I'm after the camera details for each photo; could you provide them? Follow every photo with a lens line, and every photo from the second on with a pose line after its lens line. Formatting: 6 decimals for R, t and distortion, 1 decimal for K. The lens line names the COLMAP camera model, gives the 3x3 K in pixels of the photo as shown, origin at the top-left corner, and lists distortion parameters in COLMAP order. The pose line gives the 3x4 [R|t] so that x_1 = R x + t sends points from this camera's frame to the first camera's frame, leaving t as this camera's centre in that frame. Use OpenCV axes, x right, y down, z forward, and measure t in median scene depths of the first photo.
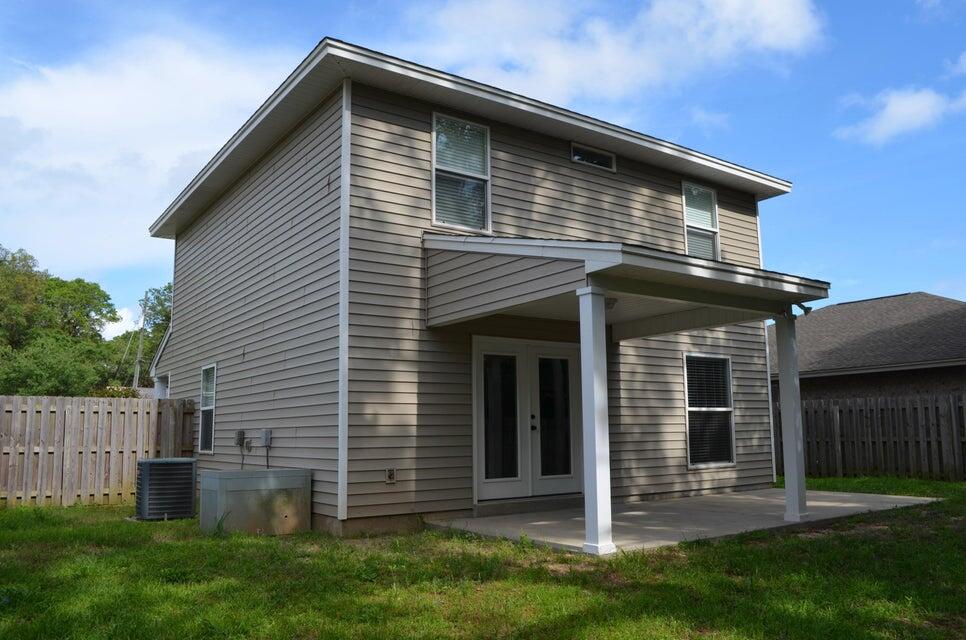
lens RADIAL K [[757.2, 0, 486.6], [0, 757.2, 319.6], [0, 0, 1]] dist [-0.081617, 0.011752]
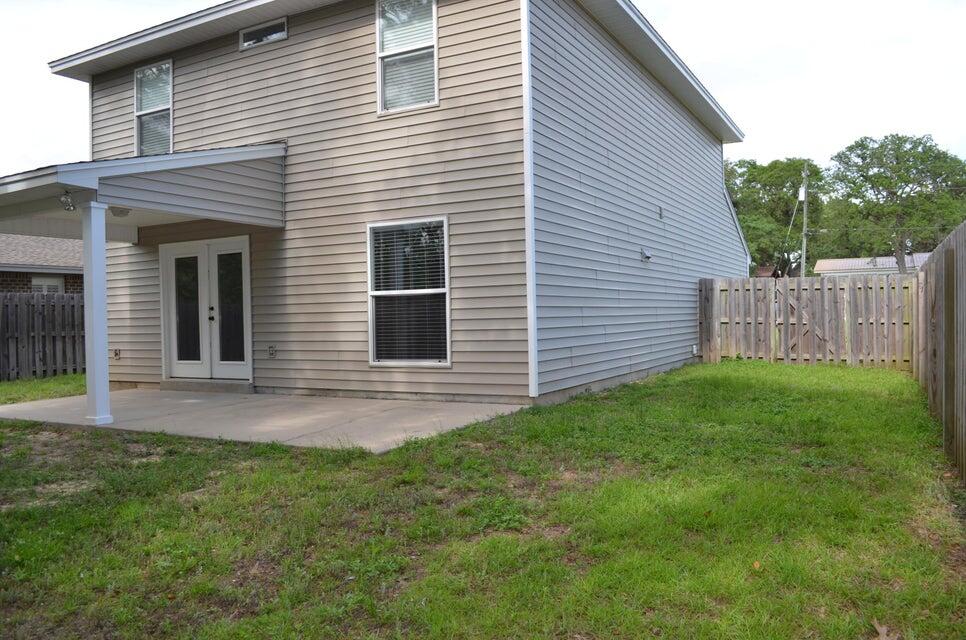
lens RADIAL K [[757.2, 0, 485.8], [0, 757.2, 322.5], [0, 0, 1]] dist [-0.081617, 0.011752]
pose [[0.440337, 0.010695, -0.897769, 1.069873], [0.150976, 0.984808, 0.085783, 0.099613], [0.885048, -0.173315, 0.432033, 0.759115]]
